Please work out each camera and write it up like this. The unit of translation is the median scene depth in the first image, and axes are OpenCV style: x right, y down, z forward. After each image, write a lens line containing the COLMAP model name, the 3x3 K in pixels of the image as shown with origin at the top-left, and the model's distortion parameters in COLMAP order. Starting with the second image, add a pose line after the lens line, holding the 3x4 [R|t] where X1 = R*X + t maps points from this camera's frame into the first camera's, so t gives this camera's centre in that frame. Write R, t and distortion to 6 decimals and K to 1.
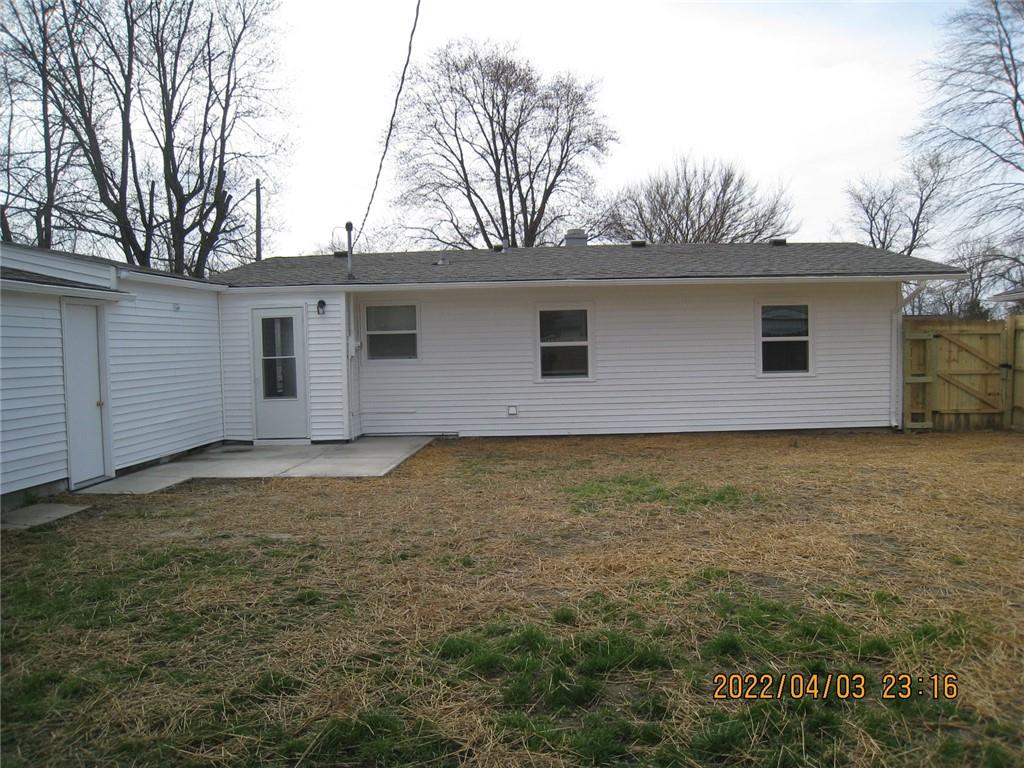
lens RADIAL K [[846.7, 0, 509.6], [0, 846.7, 401.5], [0, 0, 1]] dist [-0.163662, 0.117299]
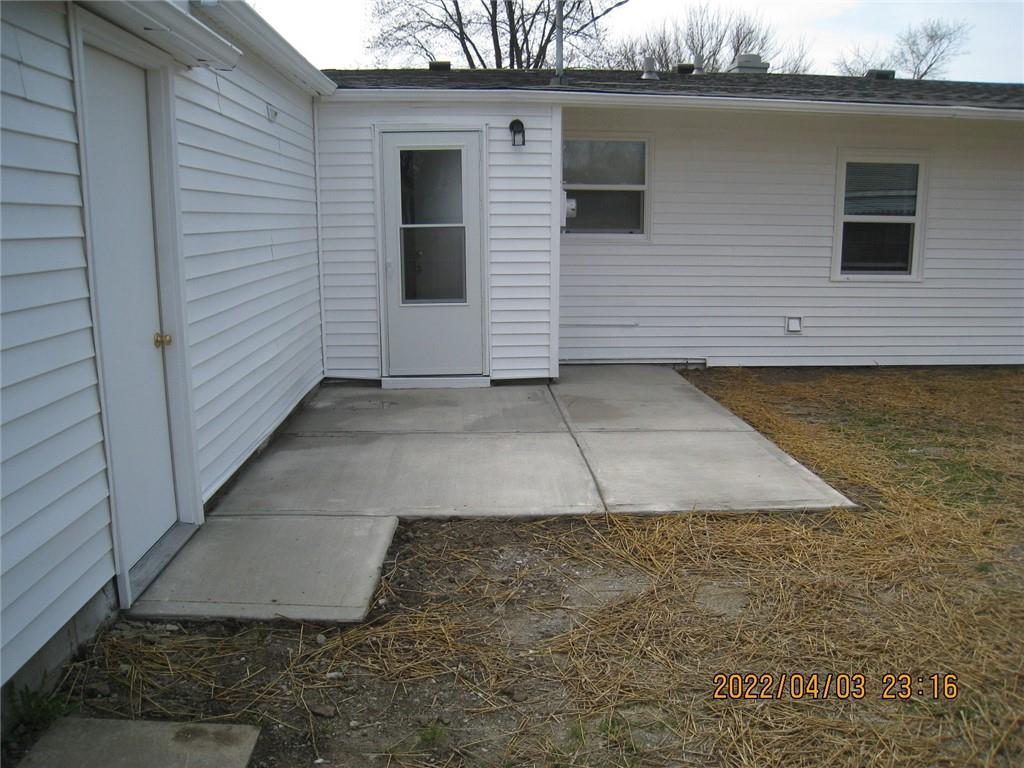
lens RADIAL K [[846.7, 0, 509.6], [0, 846.7, 401.5], [0, 0, 1]] dist [-0.163662, 0.117299]
pose [[0.994937, 0.000670, 0.100500, -0.279796], [-0.015101, 0.989622, 0.142899, -0.018628], [-0.099361, -0.143694, 0.984621, 0.448181]]
